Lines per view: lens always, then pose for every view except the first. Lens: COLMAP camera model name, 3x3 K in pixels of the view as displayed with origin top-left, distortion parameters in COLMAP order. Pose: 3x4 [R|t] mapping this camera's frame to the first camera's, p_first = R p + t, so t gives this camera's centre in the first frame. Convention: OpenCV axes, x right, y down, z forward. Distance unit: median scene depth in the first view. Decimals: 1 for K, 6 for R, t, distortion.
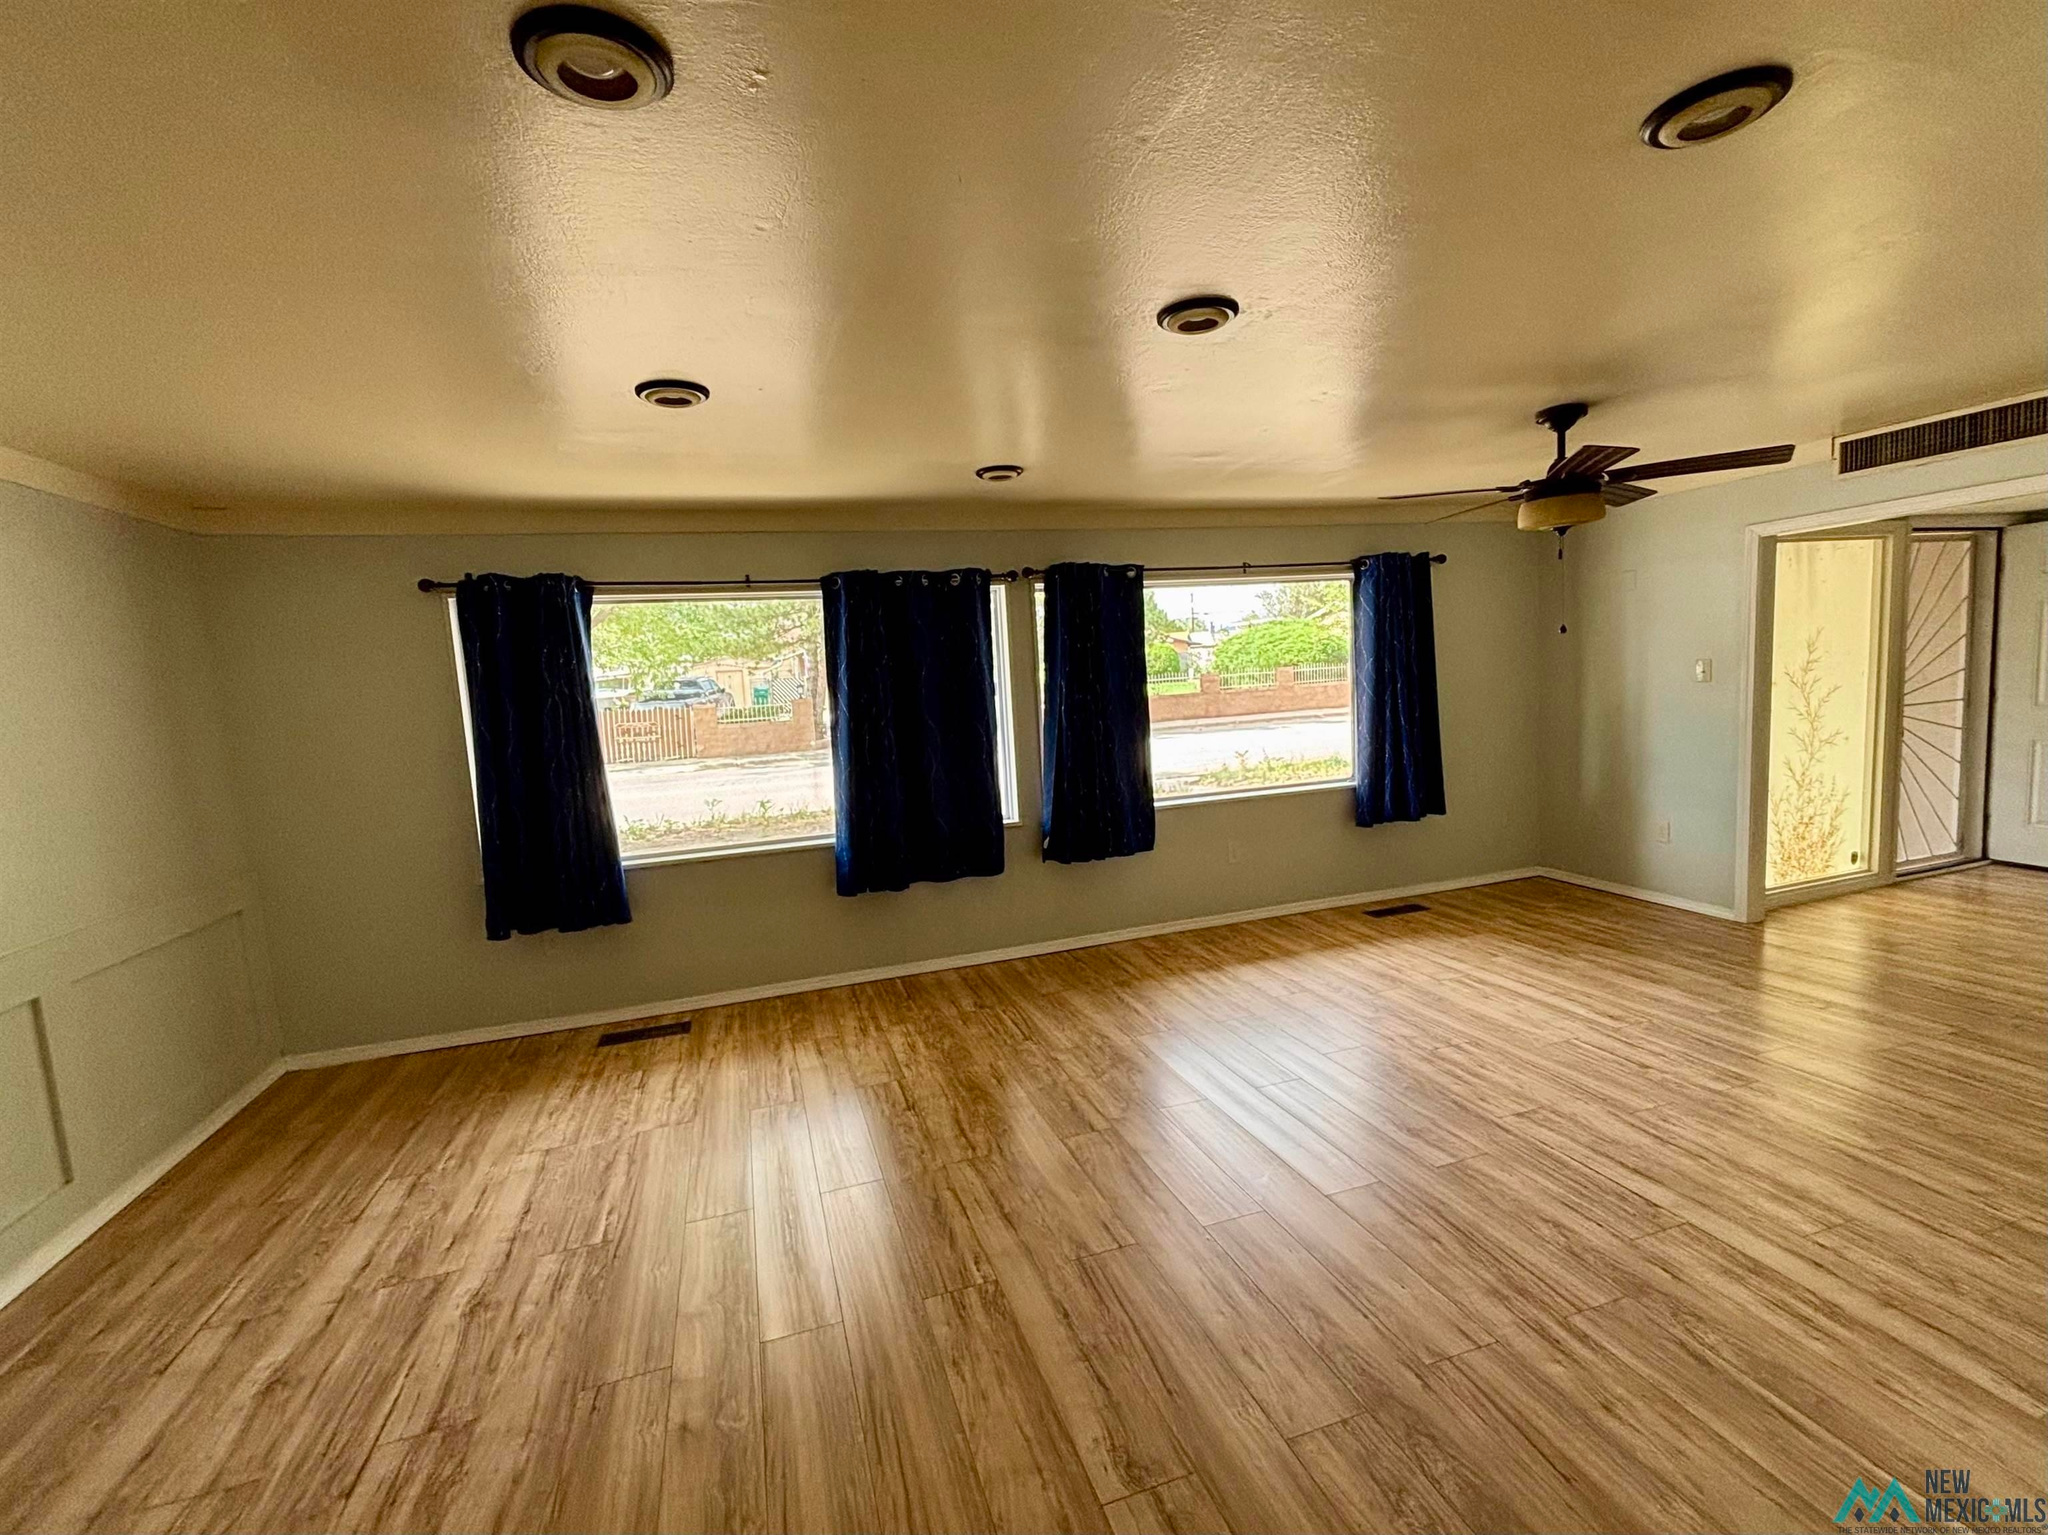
lens RADIAL K [[902.2, 0, 1024.0], [0, 902.2, 767.5], [0, 0, 1]] dist [0.000365, 0.000391]
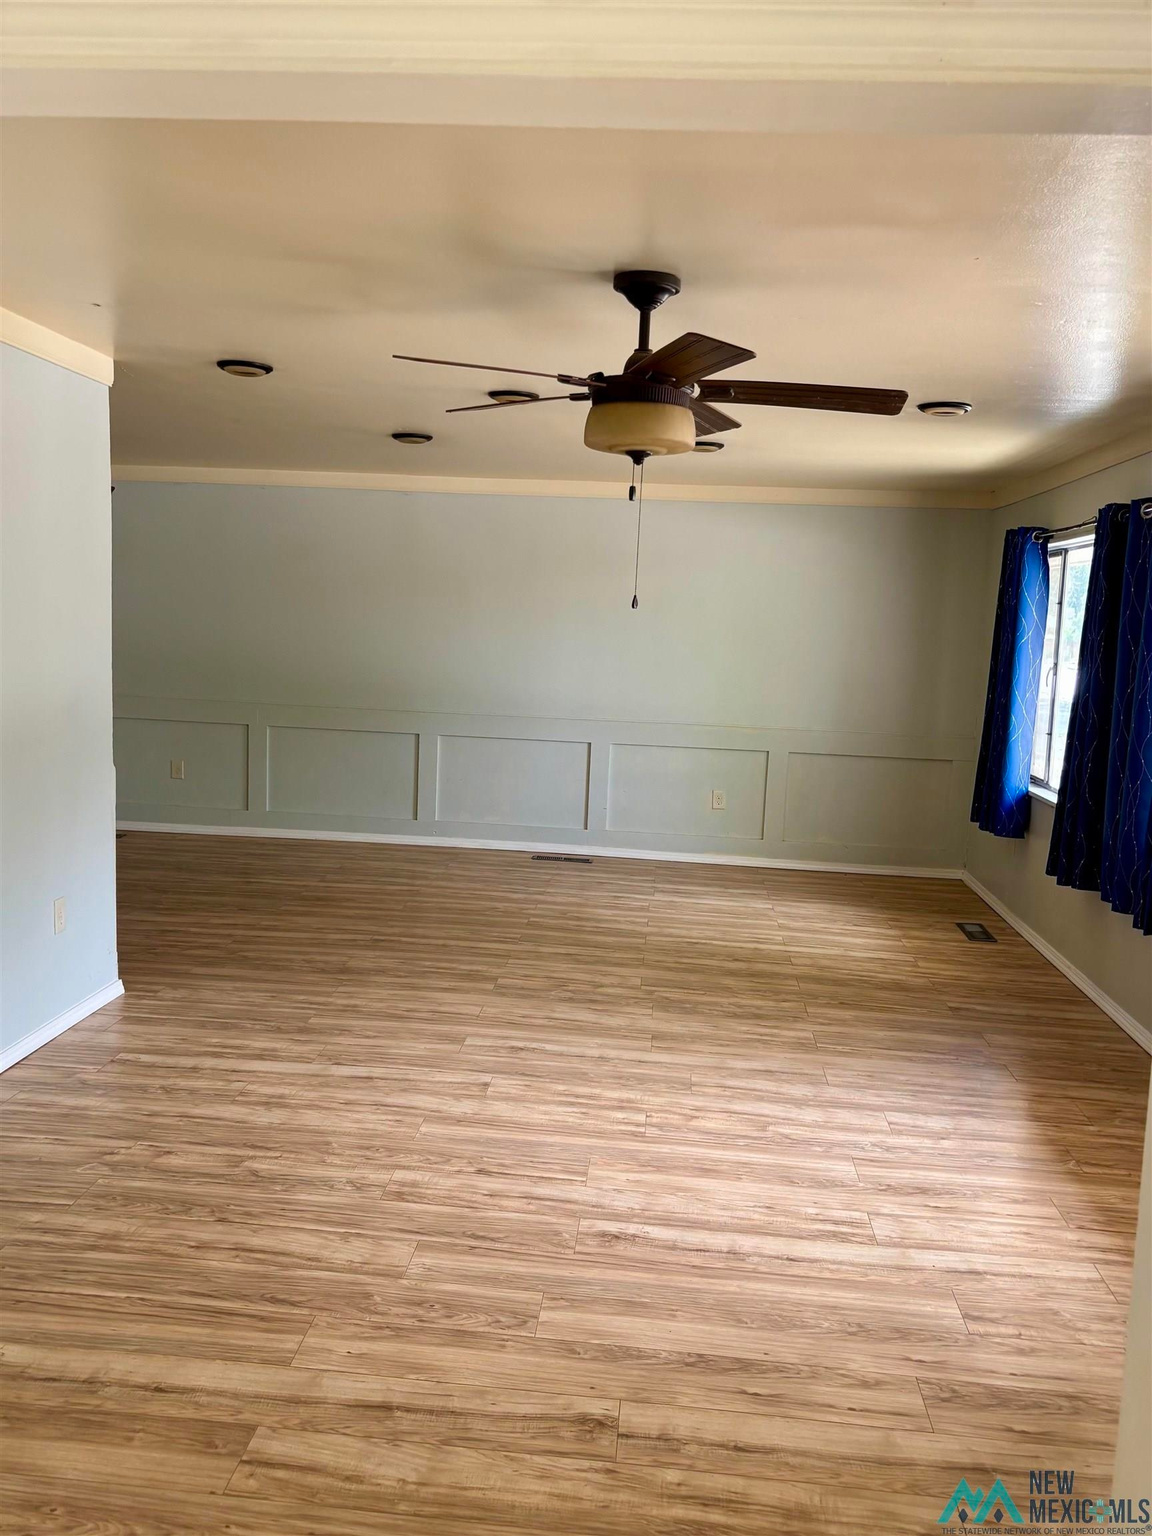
lens RADIAL K [[1263.2, 0, 570.6], [0, 1263.2, 833.2], [0, 0, 1]] dist [0.004604, -0.088395]
pose [[-0.380650, 0.194028, -0.904134, 1.967734], [-0.116288, 0.959933, 0.254961, -0.287918], [0.917378, 0.202191, -0.342836, 1.720083]]
